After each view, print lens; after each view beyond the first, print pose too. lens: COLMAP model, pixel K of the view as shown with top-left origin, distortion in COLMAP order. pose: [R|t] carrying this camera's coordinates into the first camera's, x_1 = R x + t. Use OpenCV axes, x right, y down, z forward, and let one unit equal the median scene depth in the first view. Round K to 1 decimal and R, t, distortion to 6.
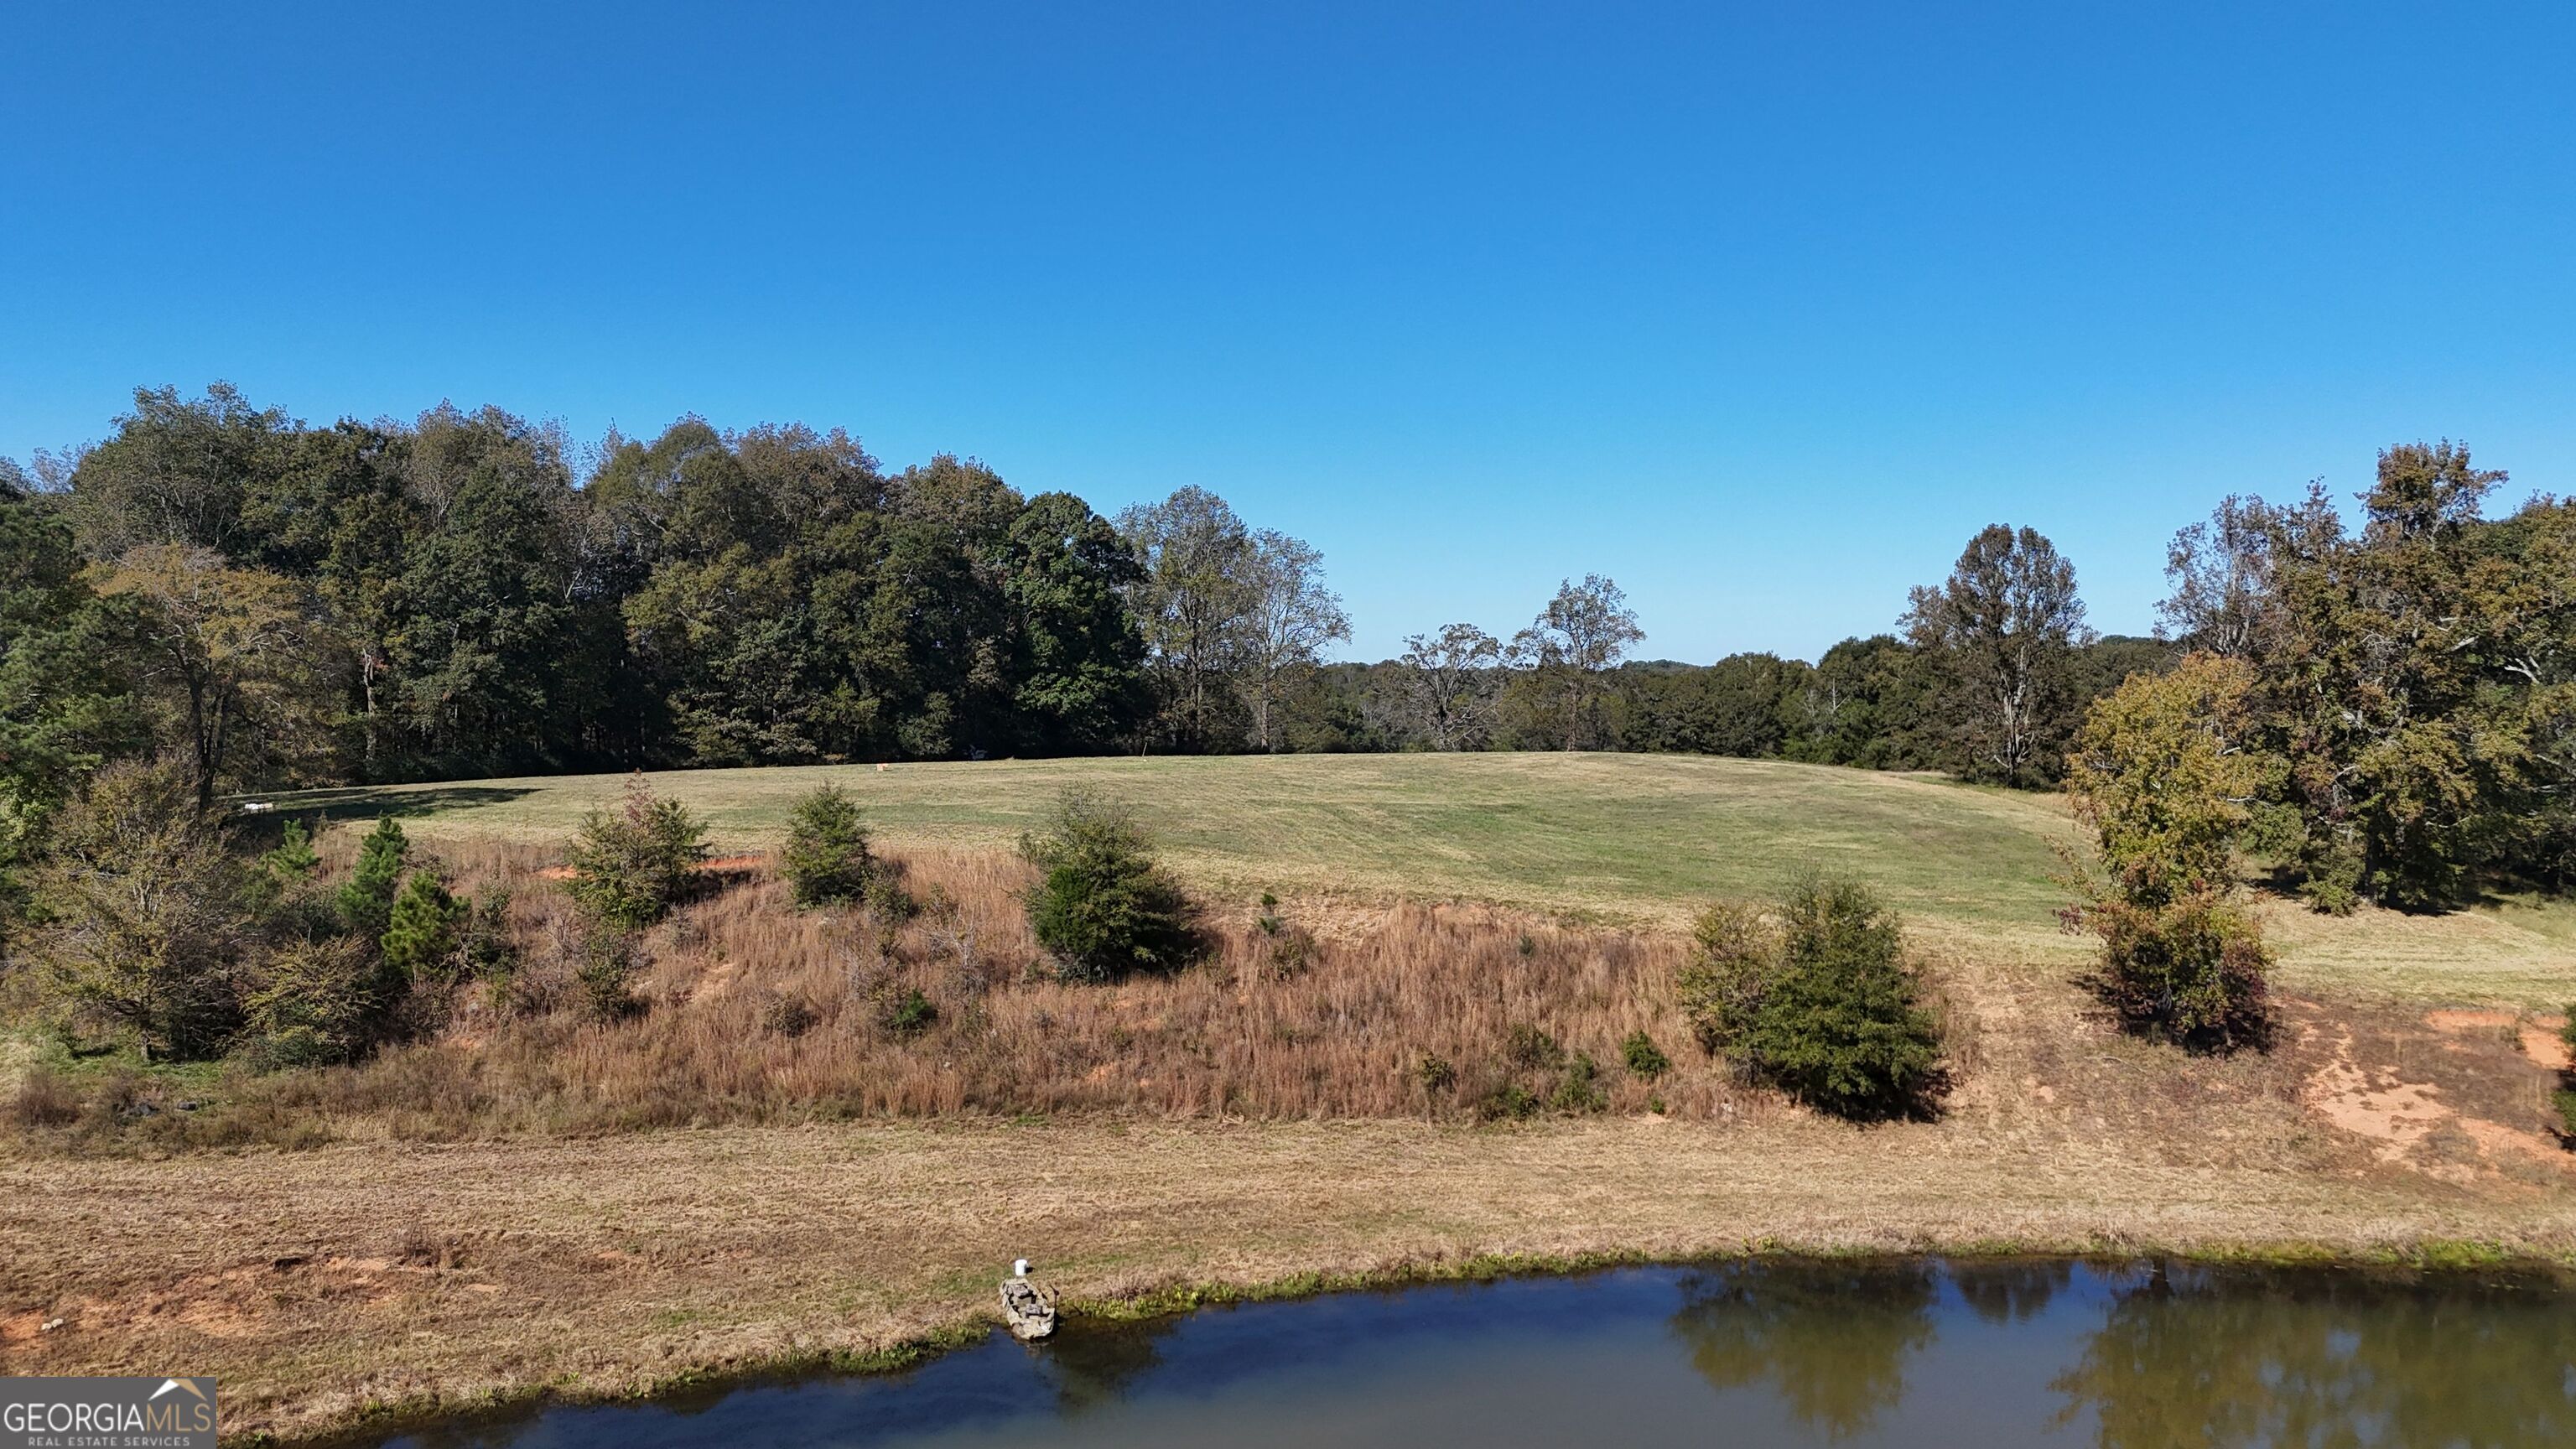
lens RADIAL K [[1886.0, 0, 1288.8], [0, 1886.0, 728.6], [0, 0, 1]] dist [0.089934, -0.095561]
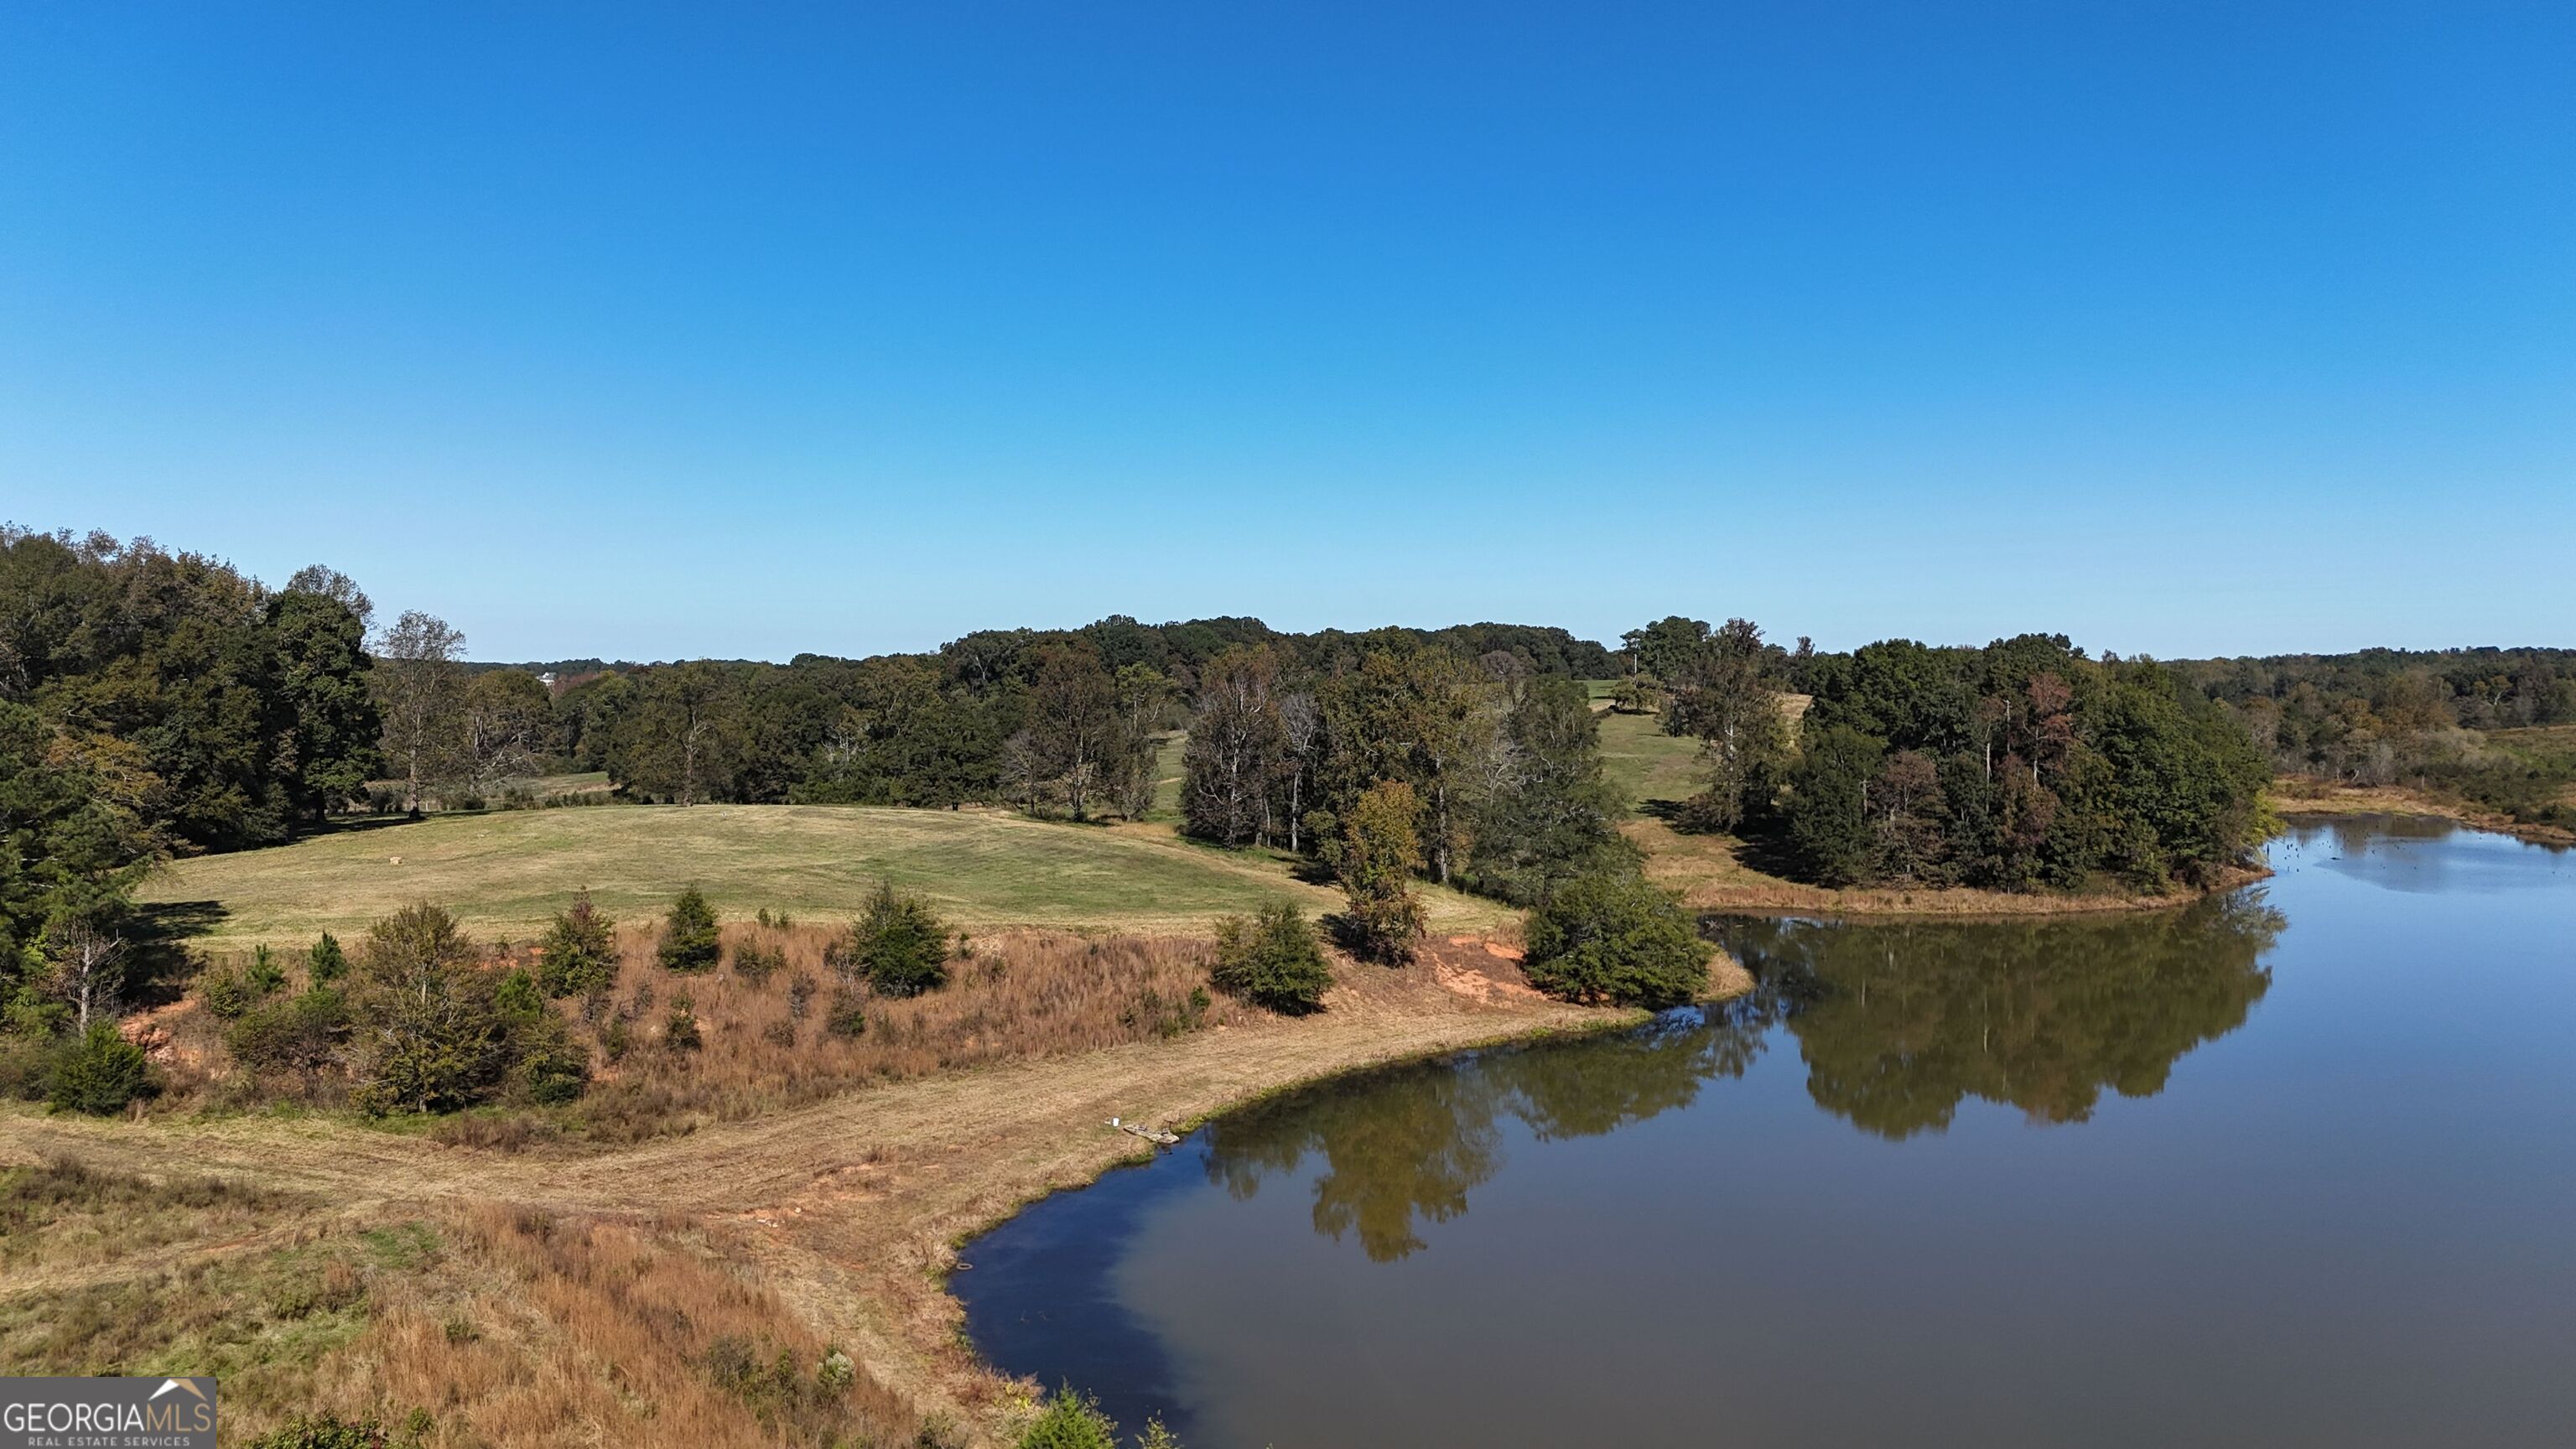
lens RADIAL K [[1886.0, 0, 1287.7], [0, 1886.0, 727.4], [0, 0, 1]] dist [0.089934, -0.095561]
pose [[0.741462, -0.014248, 0.670844, -0.538163], [0.007696, 0.999889, 0.012730, -0.066539], [-0.670951, -0.004276, 0.741489, -0.253990]]
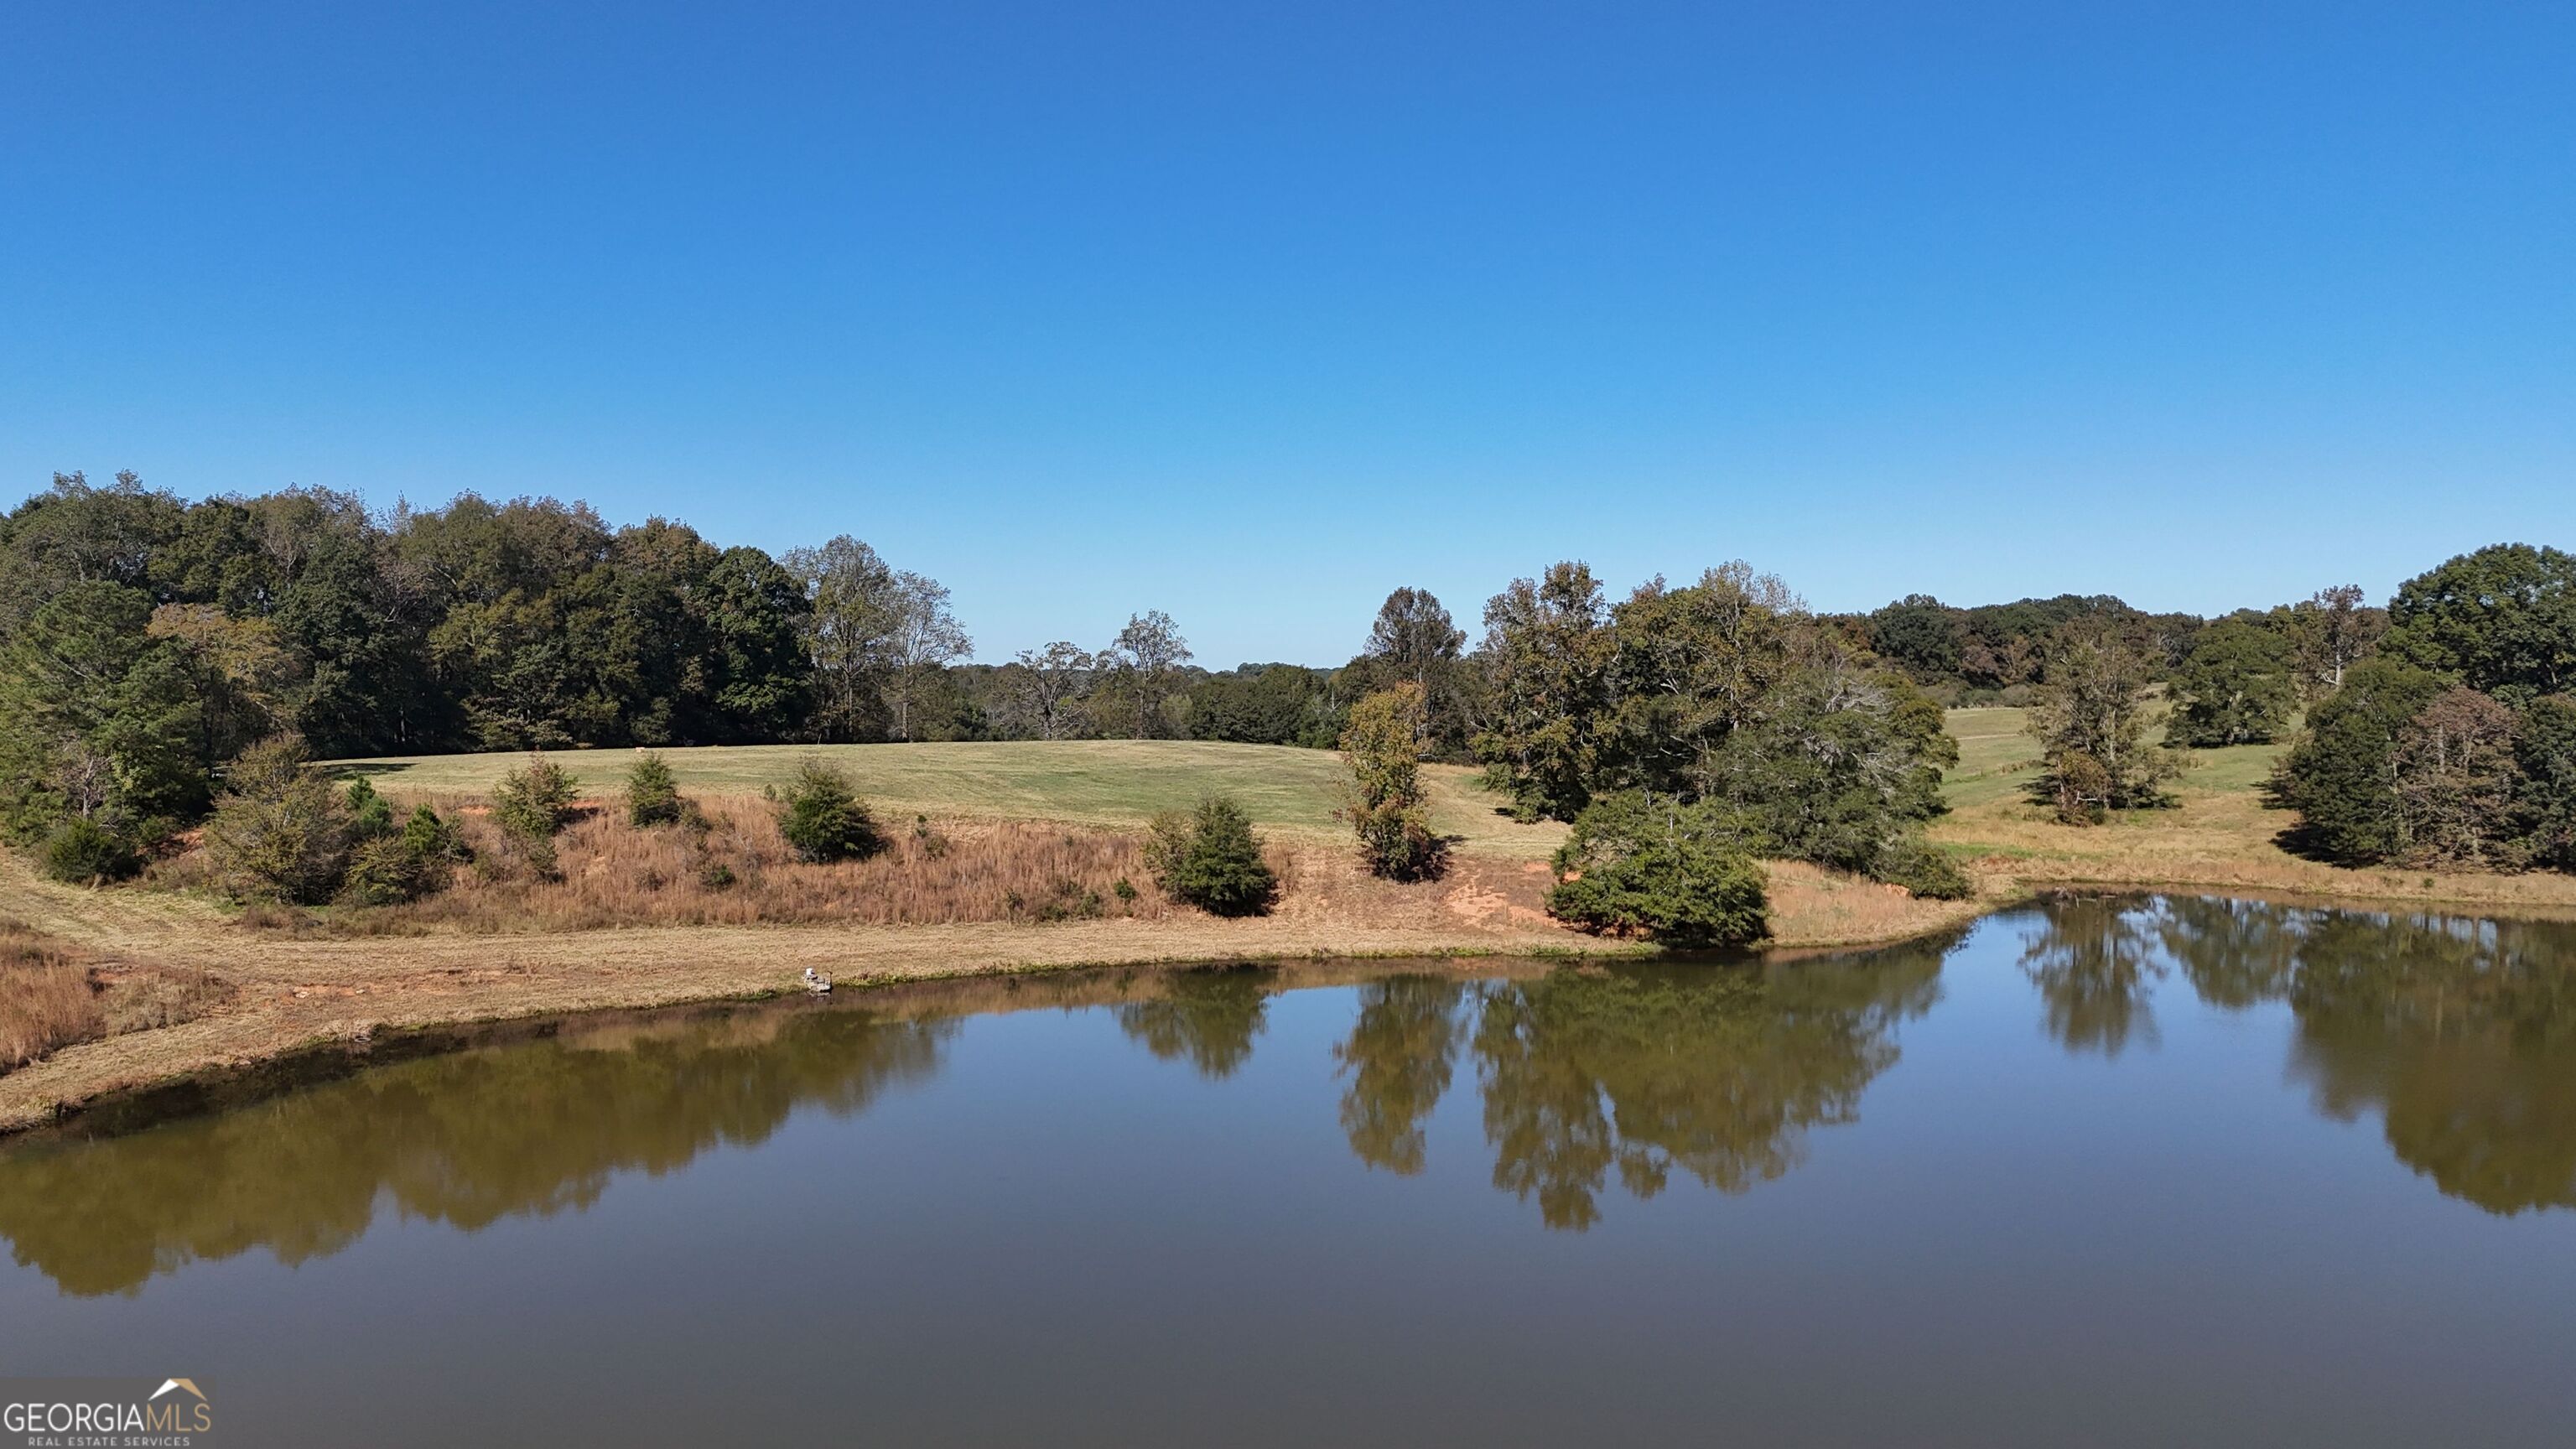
lens RADIAL K [[1886.0, 0, 1294.4], [0, 1886.0, 725.5], [0, 0, 1]] dist [0.089934, -0.095561]
pose [[0.980101, -0.002851, 0.198477, -0.011571], [0.003143, 0.999994, -0.001157, 0.004542], [-0.198473, 0.001757, 0.980105, -0.466629]]
